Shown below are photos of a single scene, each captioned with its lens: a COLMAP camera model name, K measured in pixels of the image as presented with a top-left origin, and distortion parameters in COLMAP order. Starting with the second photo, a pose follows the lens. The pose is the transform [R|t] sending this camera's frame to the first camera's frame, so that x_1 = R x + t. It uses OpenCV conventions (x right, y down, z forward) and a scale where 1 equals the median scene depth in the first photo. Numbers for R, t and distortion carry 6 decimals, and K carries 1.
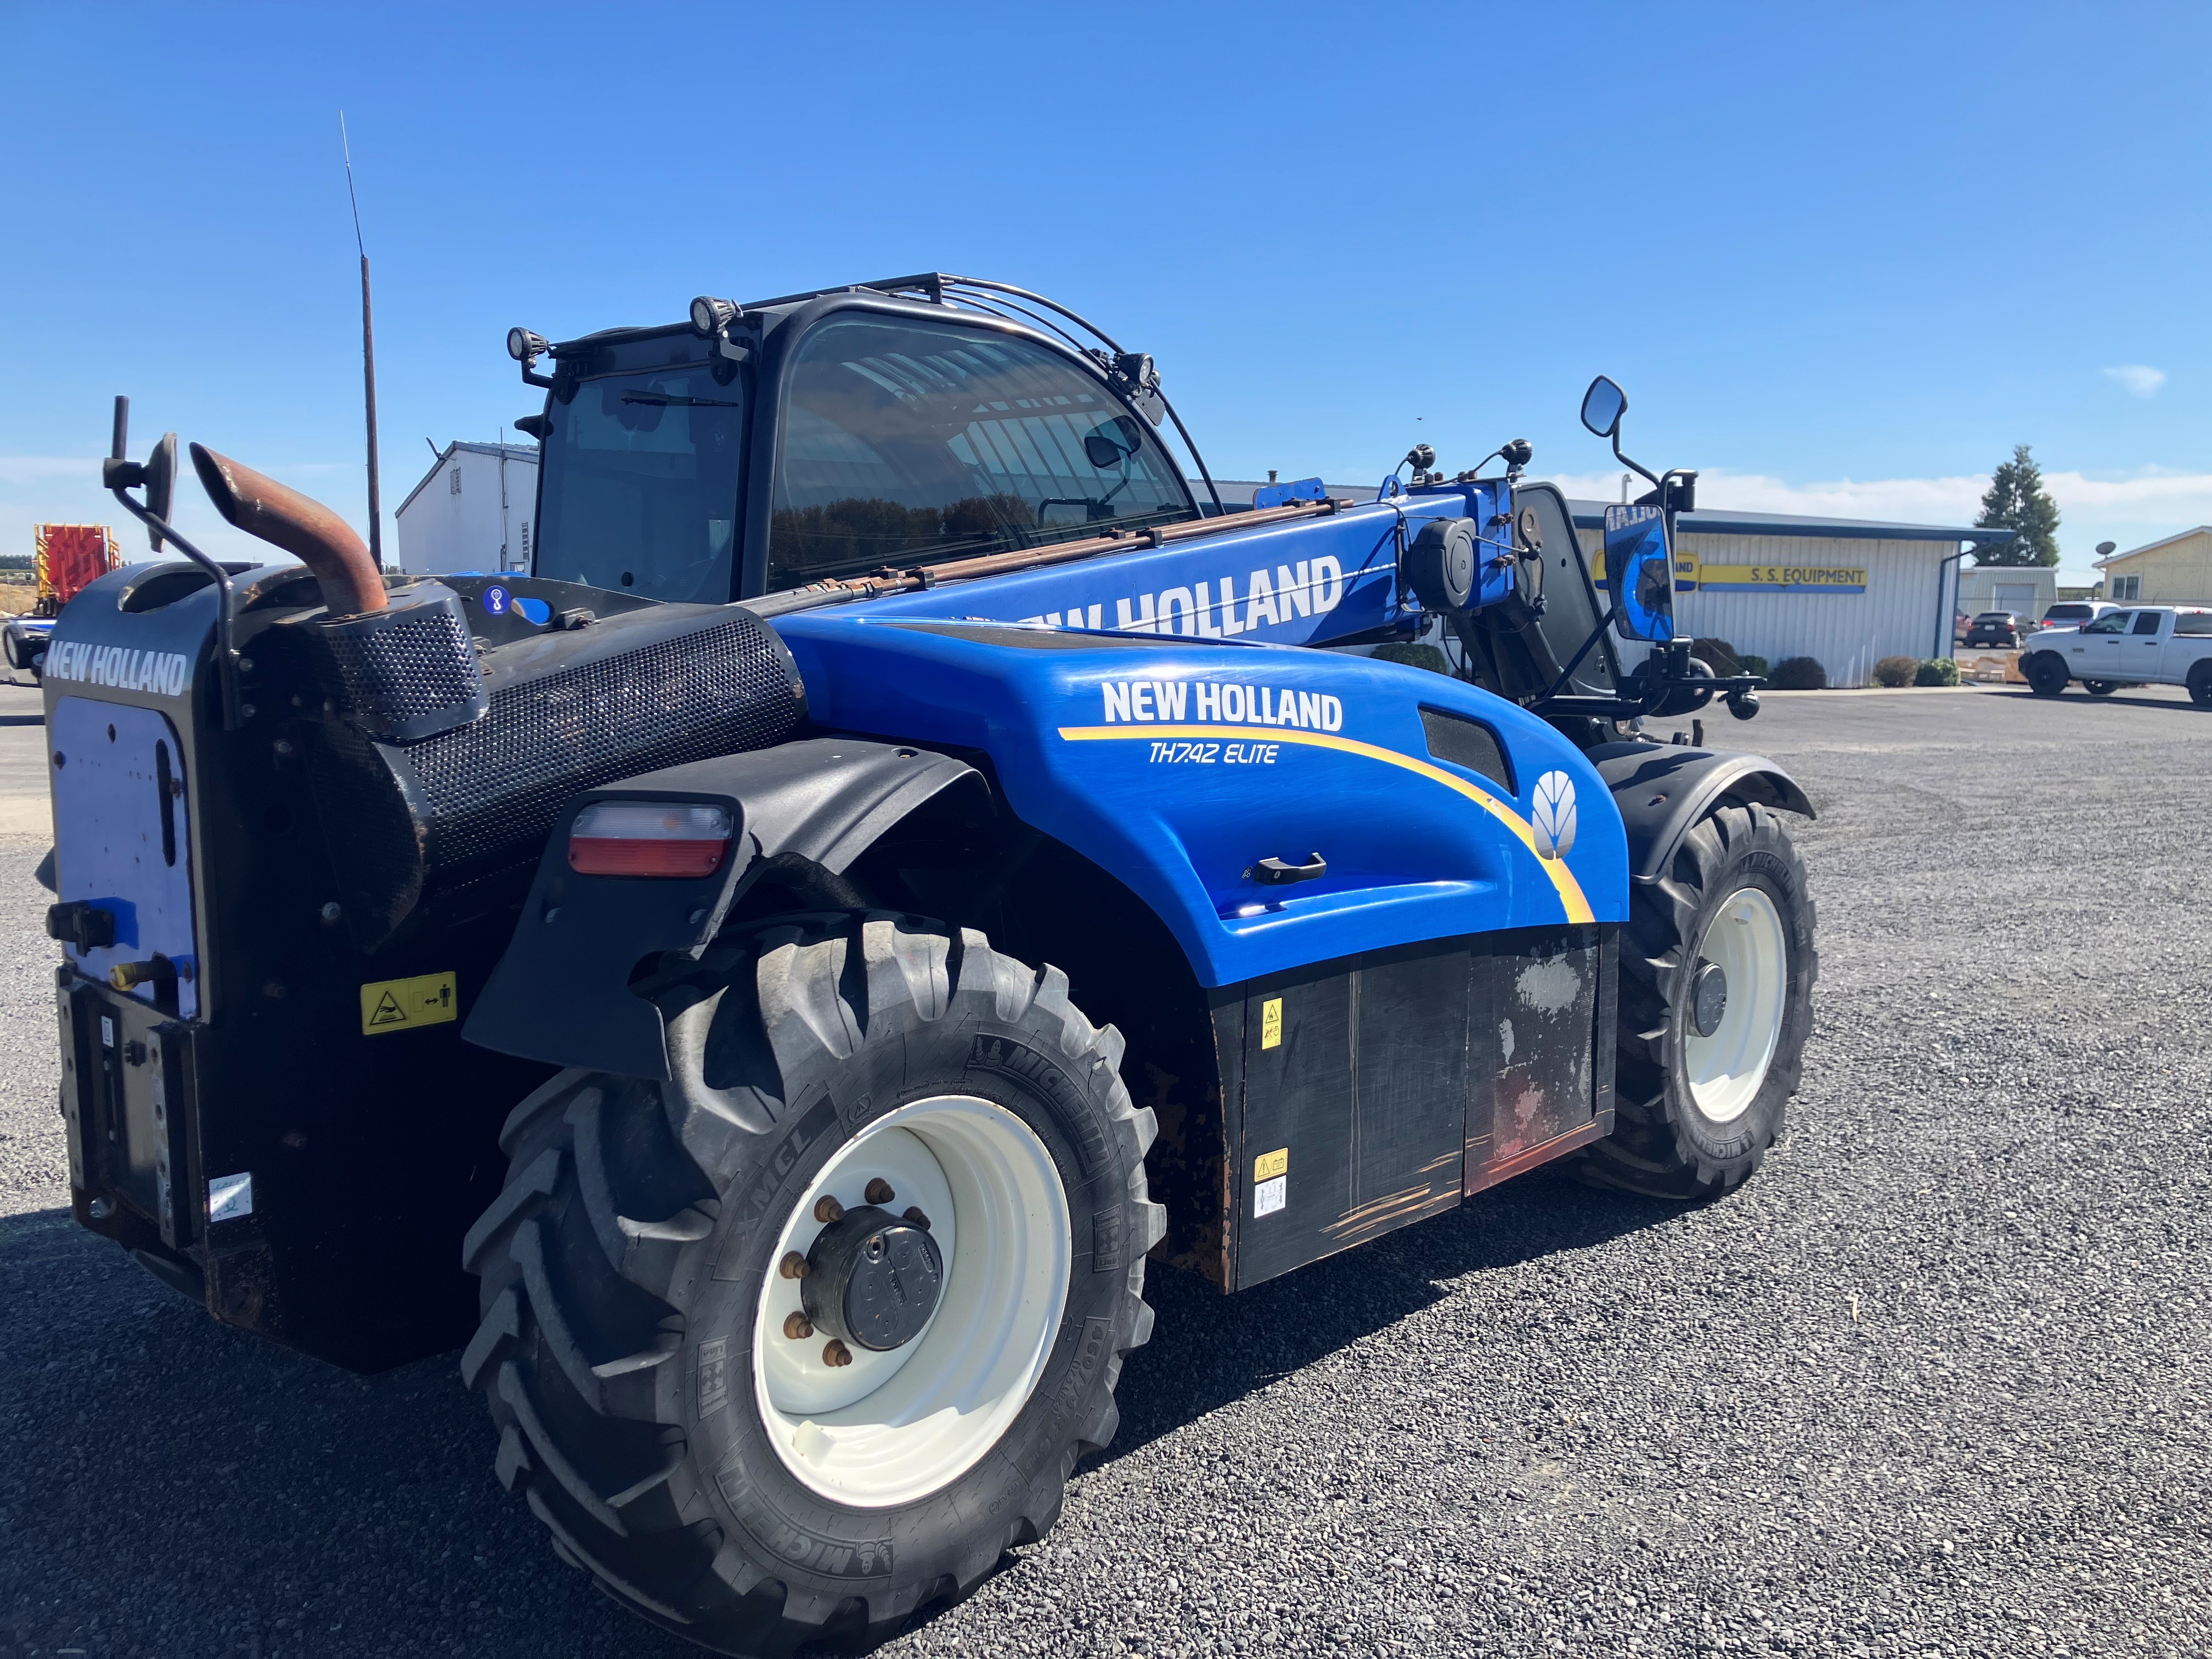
lens RADIAL K [[1836.6, 0, 1108.4], [0, 1836.6, 823.2], [0, 0, 1]] dist [0.061303, -0.100160]
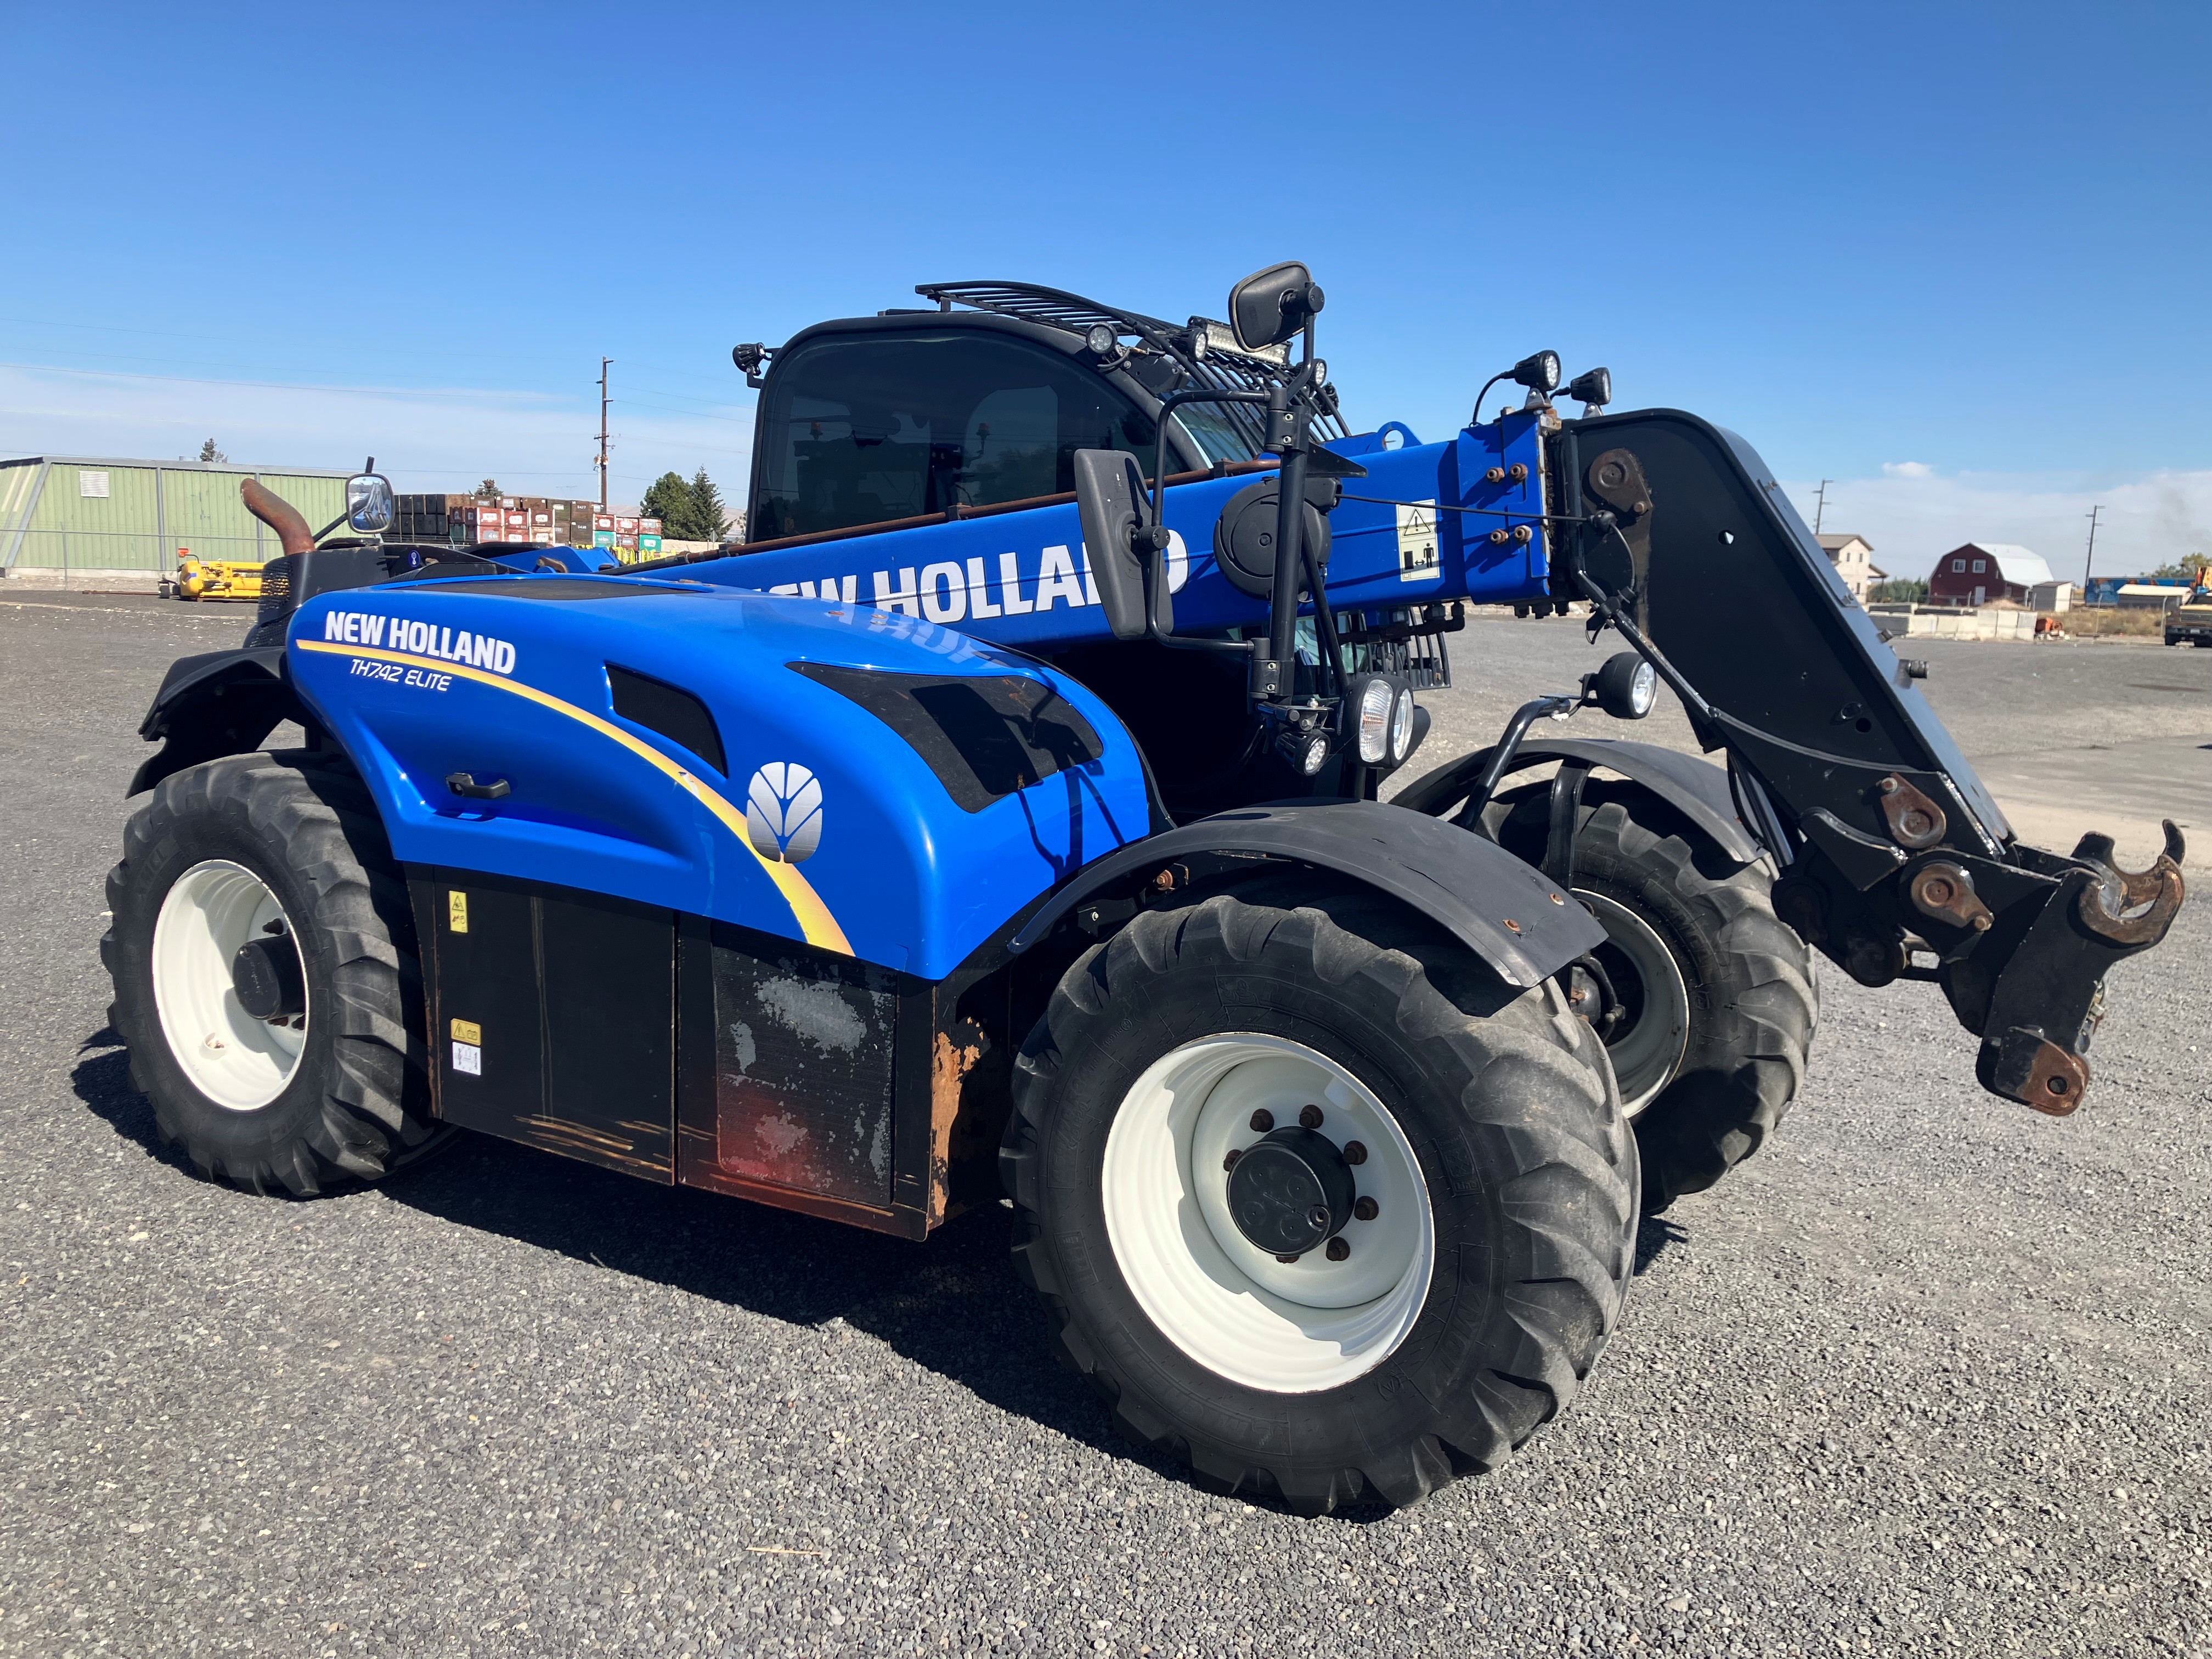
lens RADIAL K [[1836.6, 0, 1108.4], [0, 1836.6, 823.2], [0, 0, 1]] dist [0.061303, -0.100160]
pose [[0.221295, 0.129170, -0.966614, 1.155379], [-0.151118, 0.983758, 0.096864, -0.110347], [0.963427, 0.124637, 0.237221, 0.965918]]
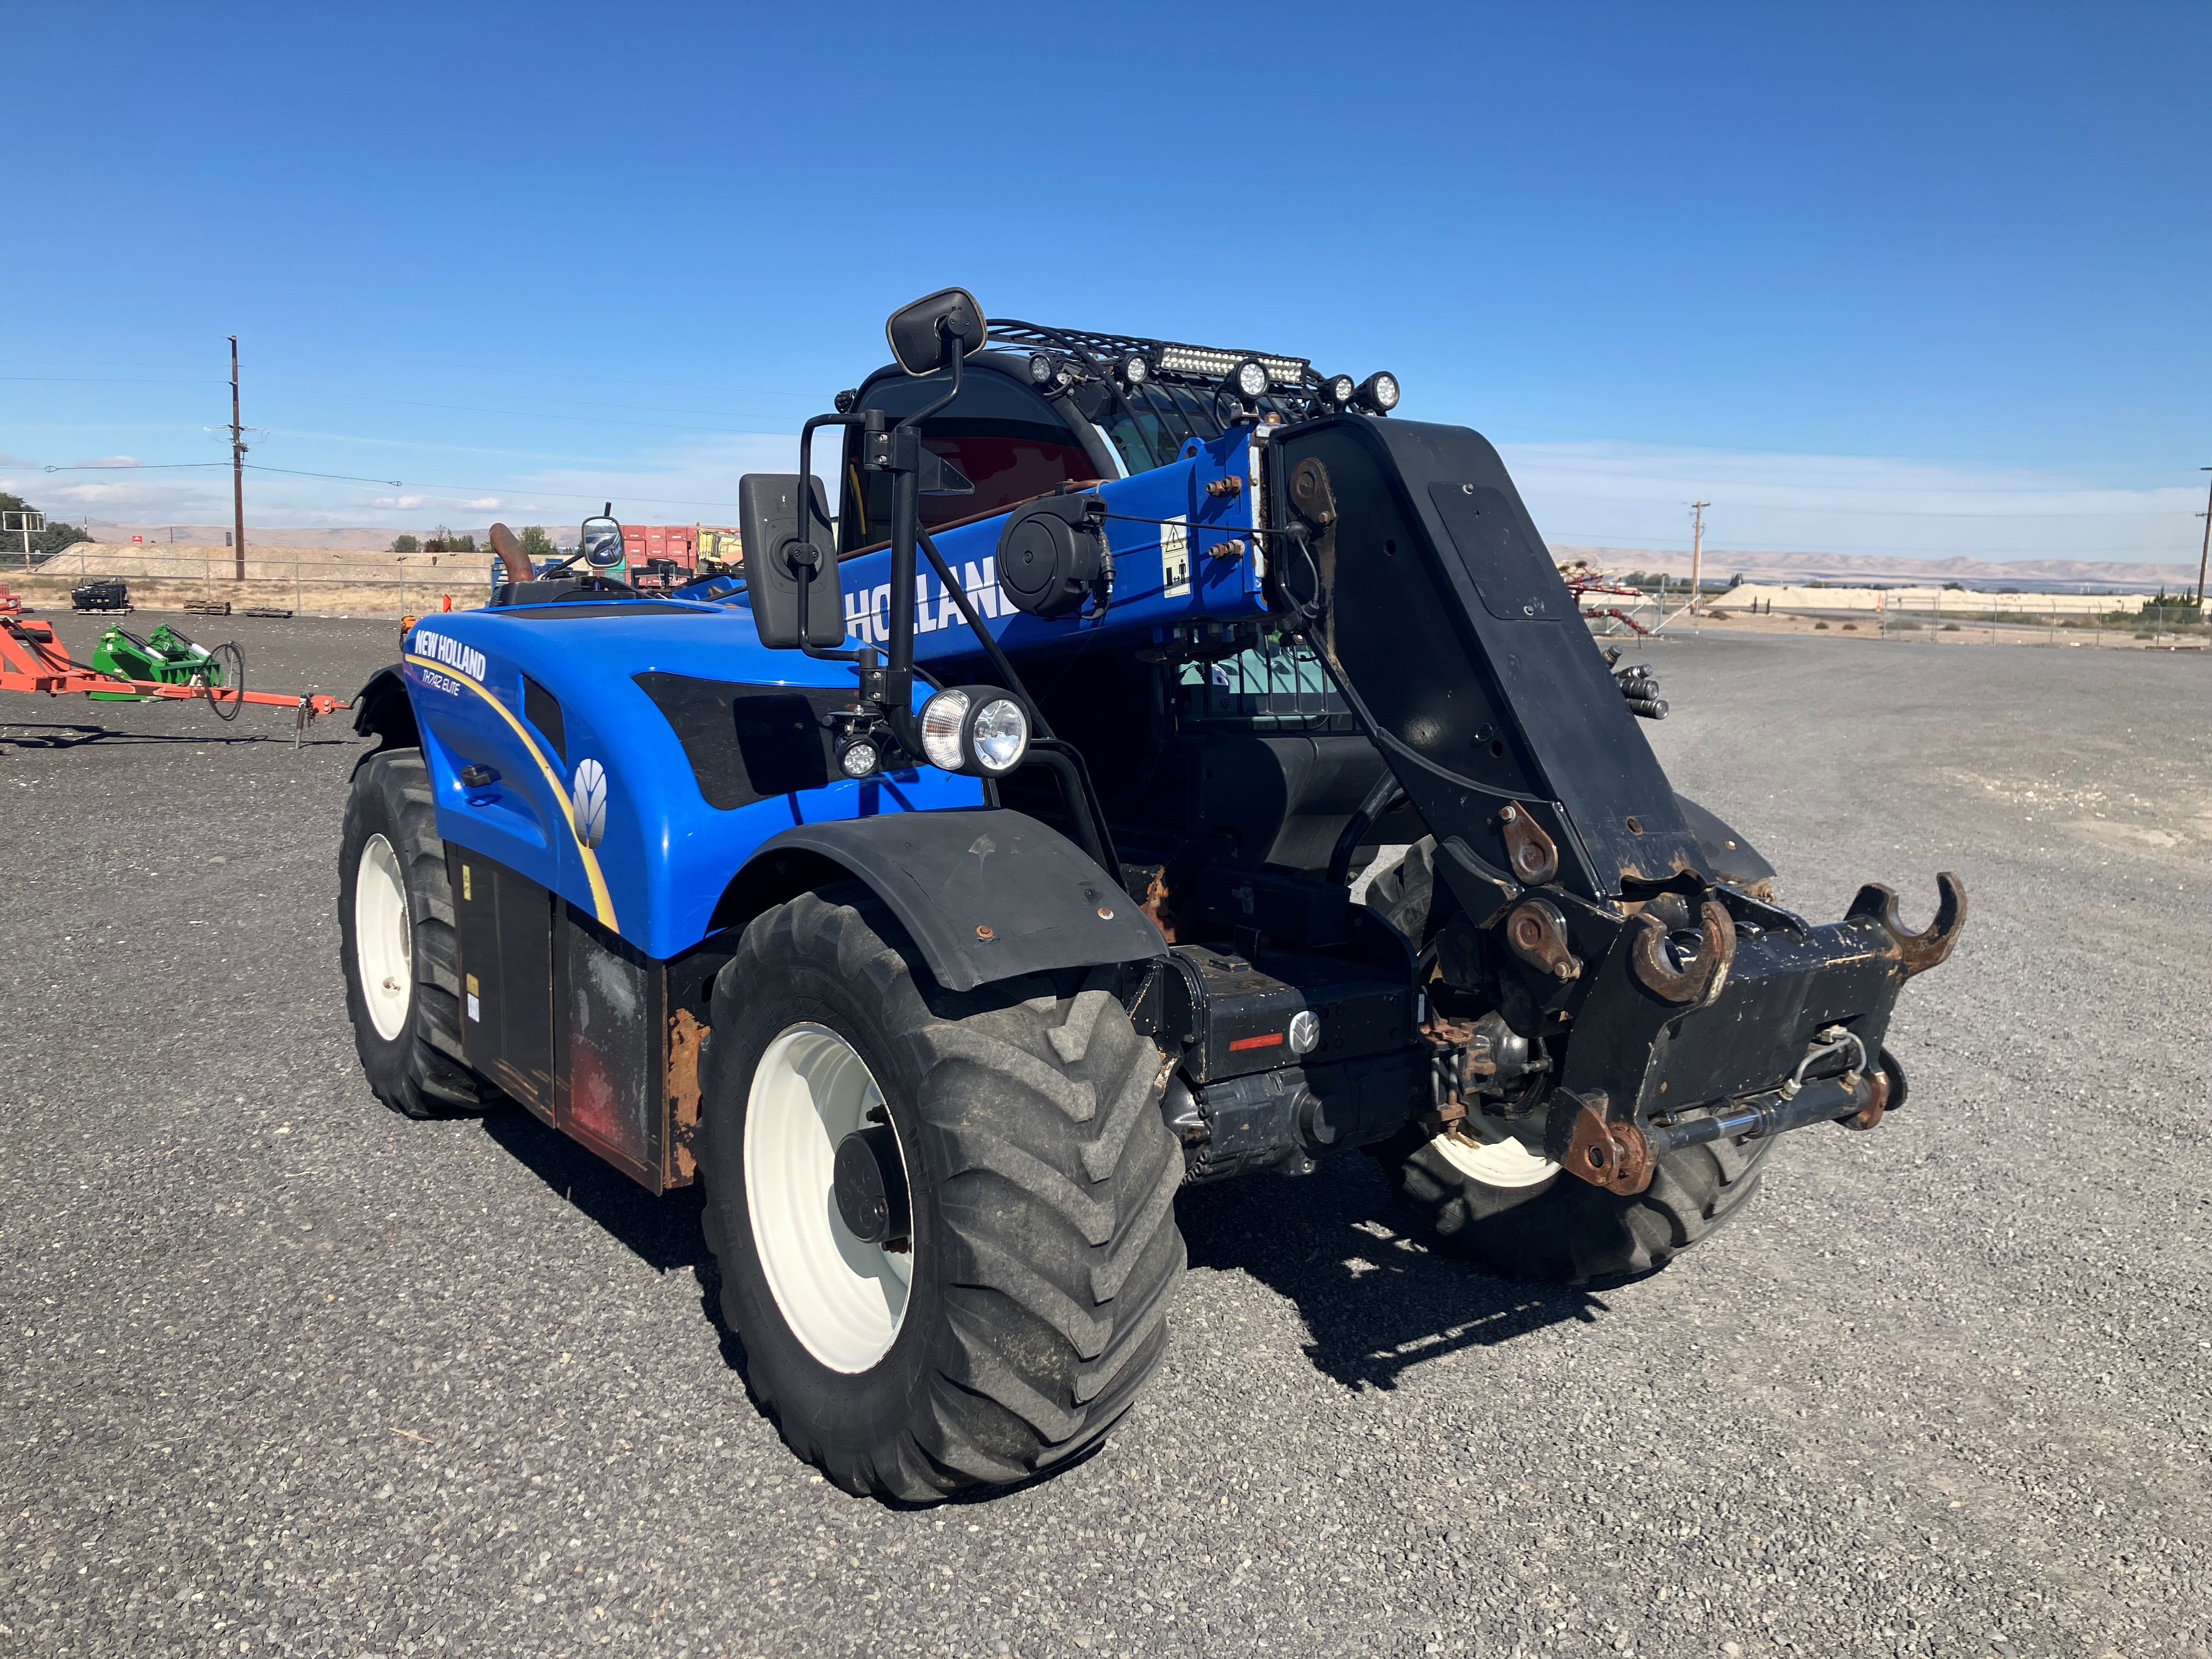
lens RADIAL K [[1836.6, 0, 1108.4], [0, 1836.6, 823.2], [0, 0, 1]] dist [0.061303, -0.100160]
pose [[-0.175512, 0.110161, -0.978295, 1.197200], [-0.150264, 0.979078, 0.137208, -0.176494], [0.972942, 0.171084, -0.155286, 1.465542]]
